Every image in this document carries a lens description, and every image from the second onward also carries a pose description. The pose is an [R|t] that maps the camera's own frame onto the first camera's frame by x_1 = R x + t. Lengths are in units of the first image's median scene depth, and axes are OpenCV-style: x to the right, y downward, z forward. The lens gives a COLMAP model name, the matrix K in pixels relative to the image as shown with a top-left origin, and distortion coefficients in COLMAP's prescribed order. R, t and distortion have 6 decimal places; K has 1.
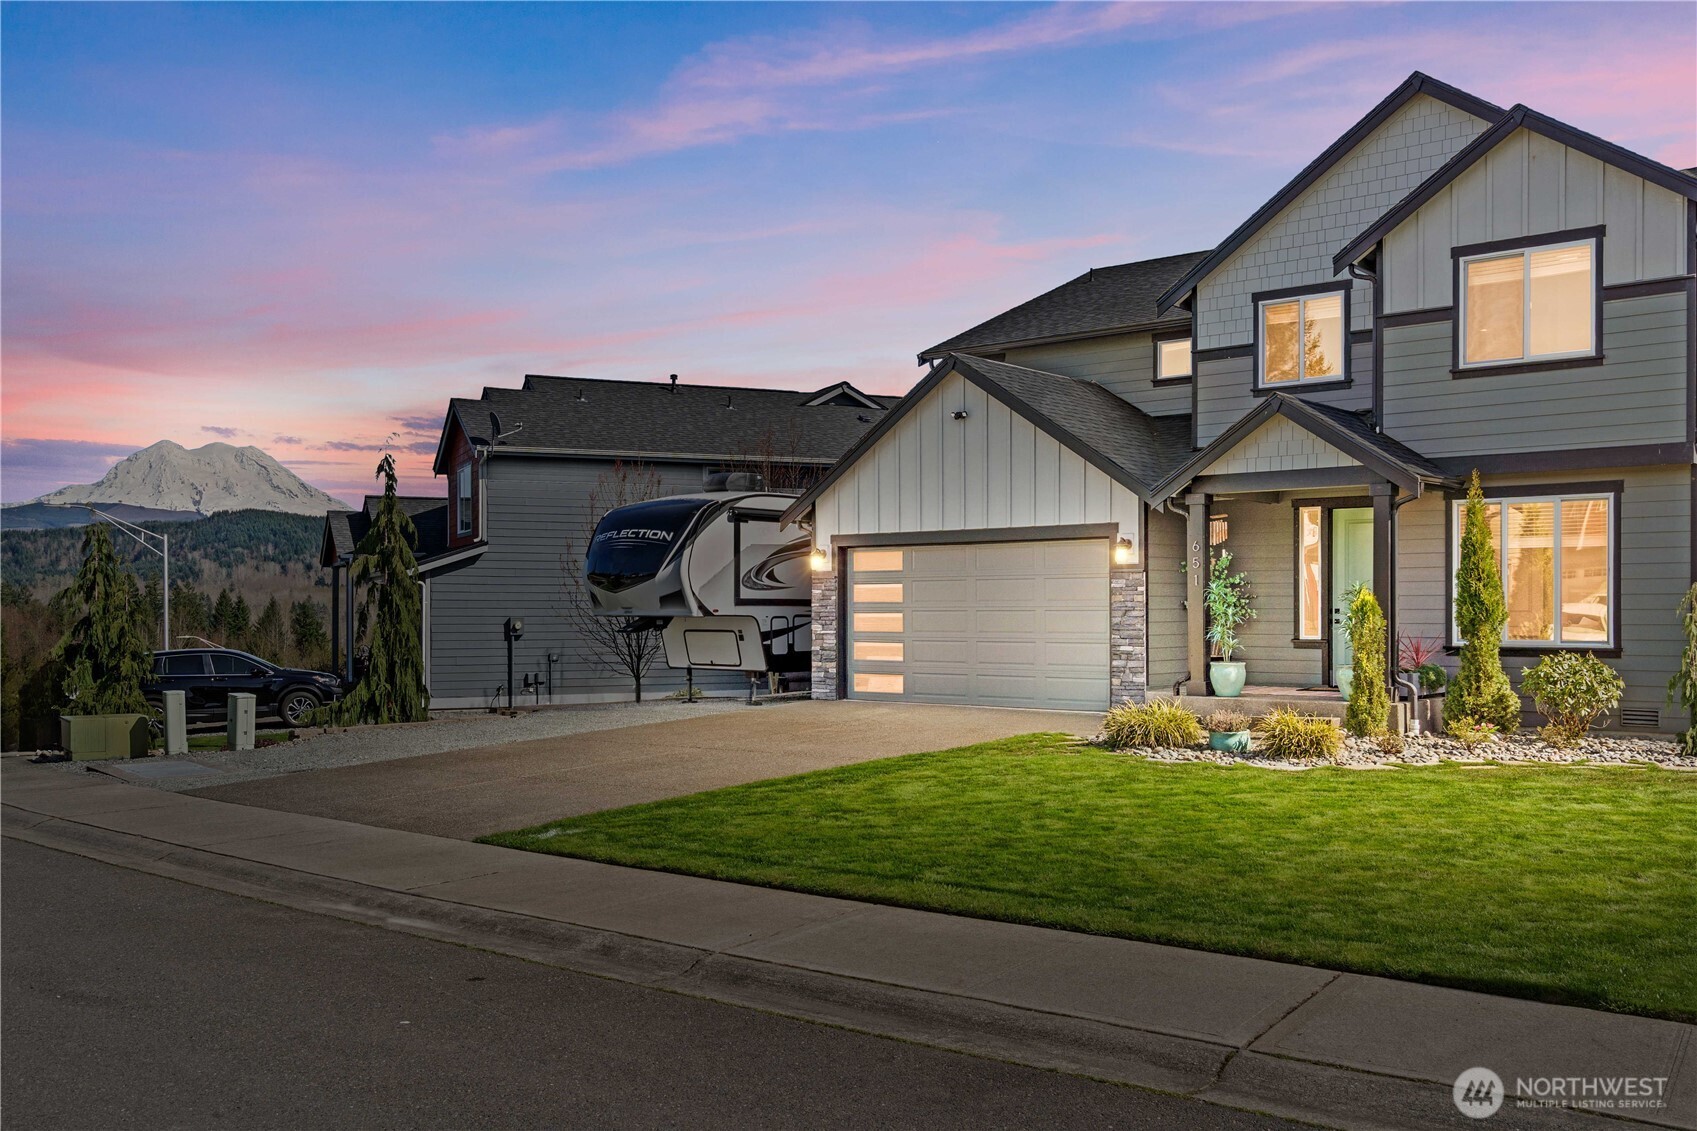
lens RADIAL K [[1481.5, 0, 846.8], [0, 1481.5, 569.8], [0, 0, 1]] dist [-0.057333, -0.001684]
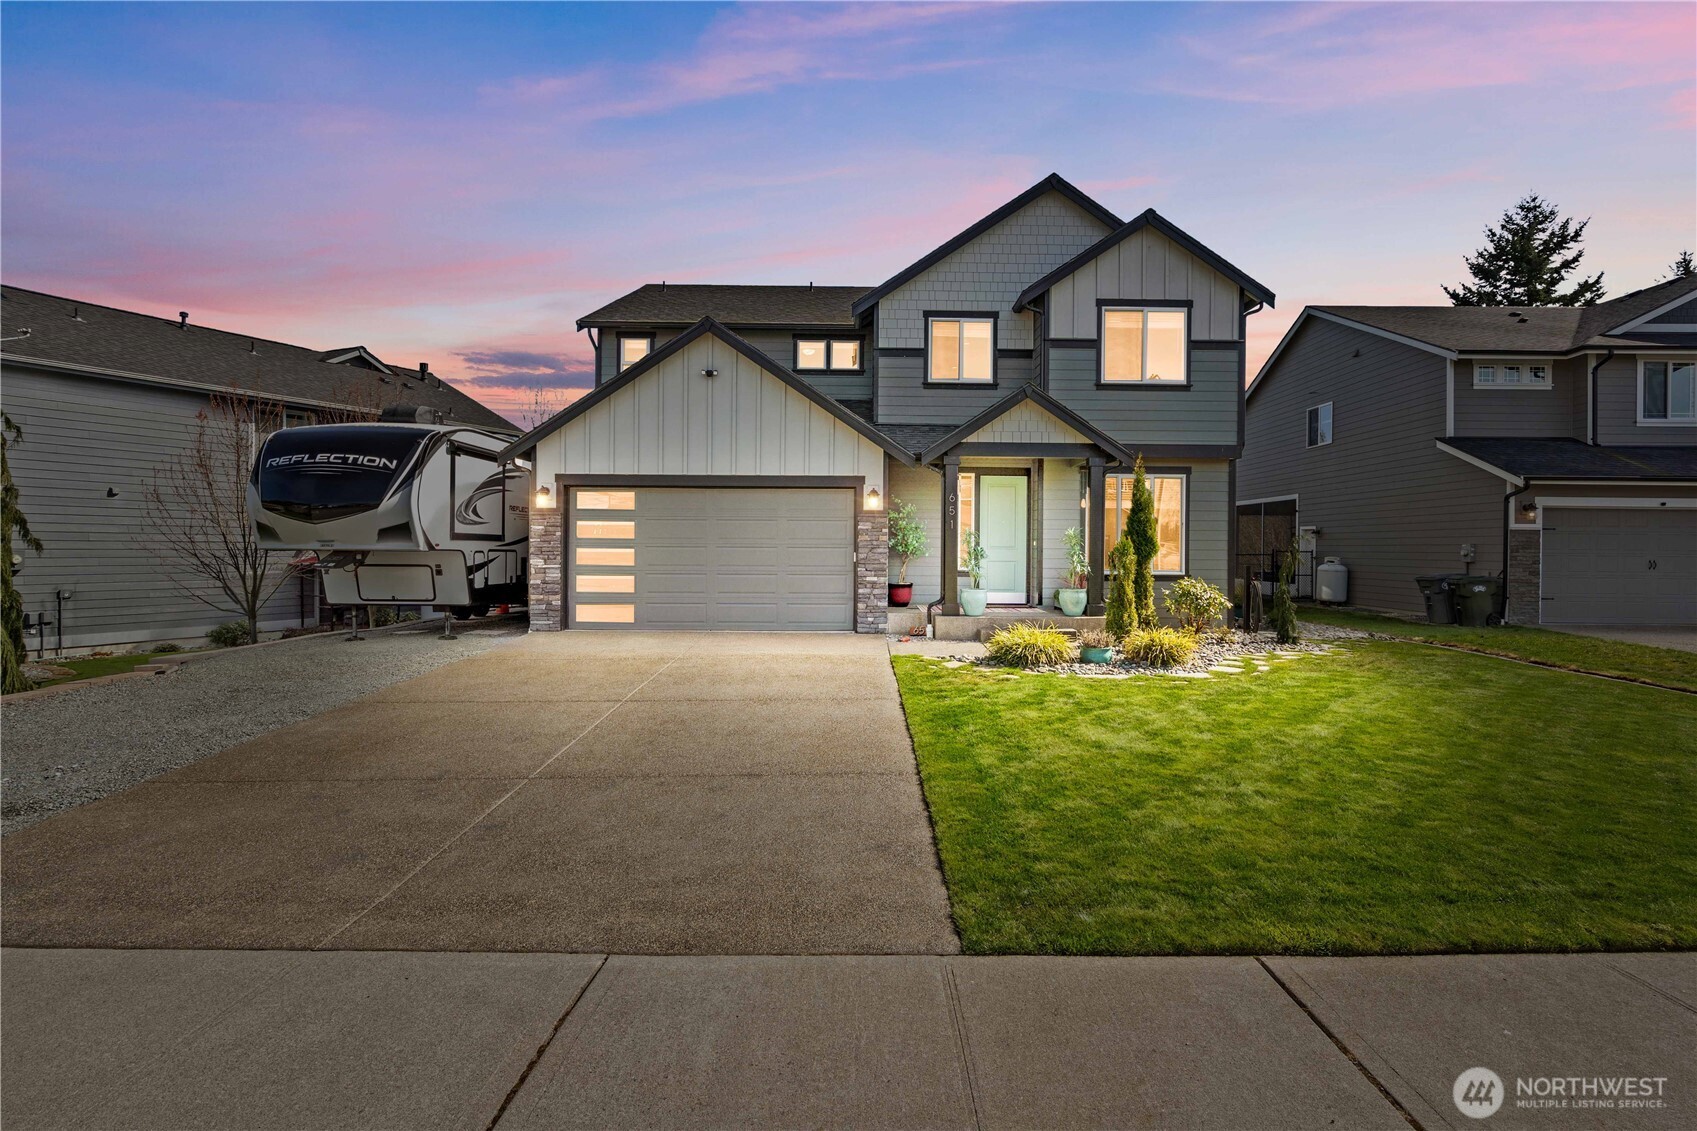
lens RADIAL K [[873.9, 0, 878.3], [0, 873.9, 539.4], [0, 0, 1]] dist [-0.020922, 0.002372]
pose [[0.748367, 0.013184, 0.663154, -0.251242], [-0.024744, 0.999661, 0.008050, 0.012605], [-0.662824, -0.022433, 0.748439, 0.391719]]
